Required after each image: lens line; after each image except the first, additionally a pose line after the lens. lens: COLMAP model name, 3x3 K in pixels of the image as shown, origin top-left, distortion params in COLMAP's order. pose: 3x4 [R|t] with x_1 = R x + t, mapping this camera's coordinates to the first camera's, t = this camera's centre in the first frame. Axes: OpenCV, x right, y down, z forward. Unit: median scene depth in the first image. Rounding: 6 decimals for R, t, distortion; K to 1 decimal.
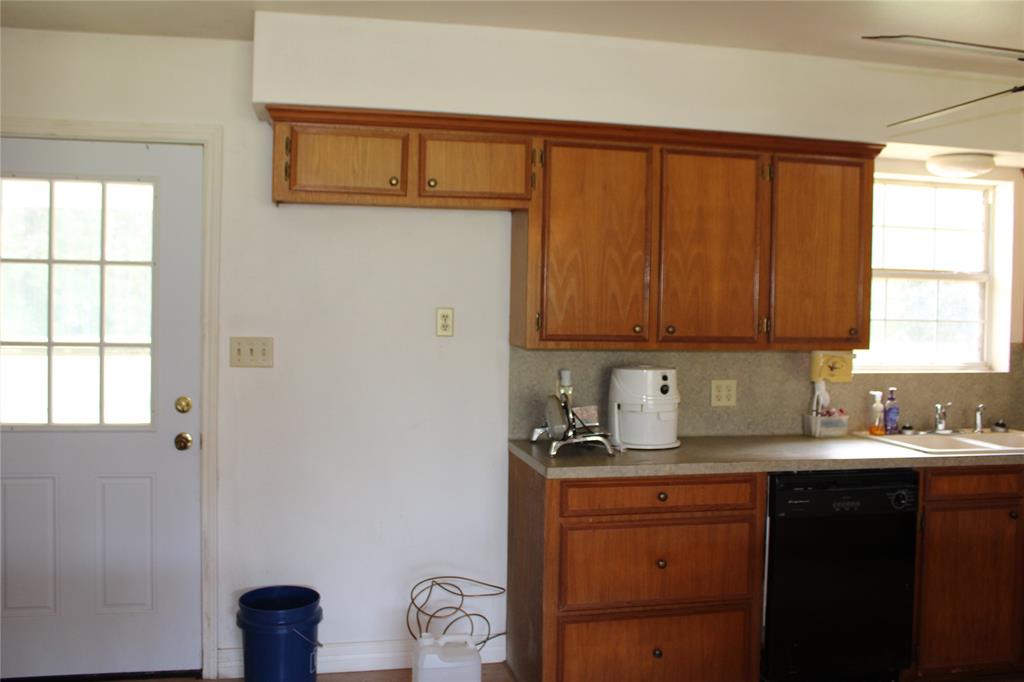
lens RADIAL K [[928.4, 0, 514.3], [0, 928.4, 331.3], [0, 0, 1]] dist [-0.123491, 0.104261]
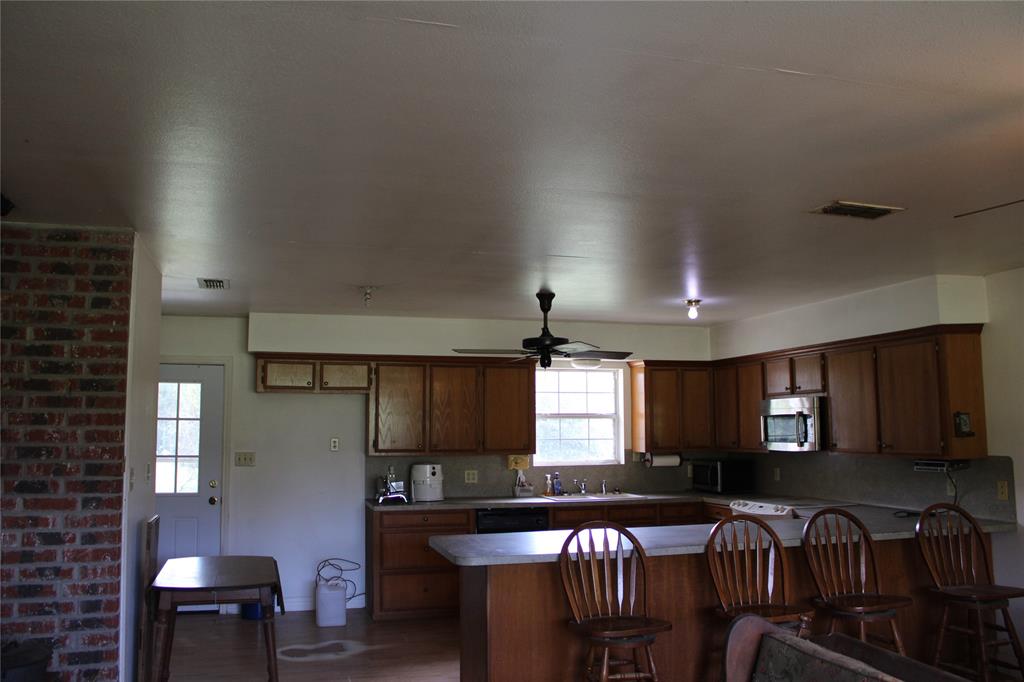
lens RADIAL K [[878.5, 0, 510.0], [0, 878.5, 335.2], [0, 0, 1]] dist [-0.128291, 0.043890]
pose [[0.997475, -0.011230, 0.070125, 0.198785], [0.020246, 0.991409, -0.129225, 0.009163], [-0.068071, 0.130319, 0.989133, -1.095637]]
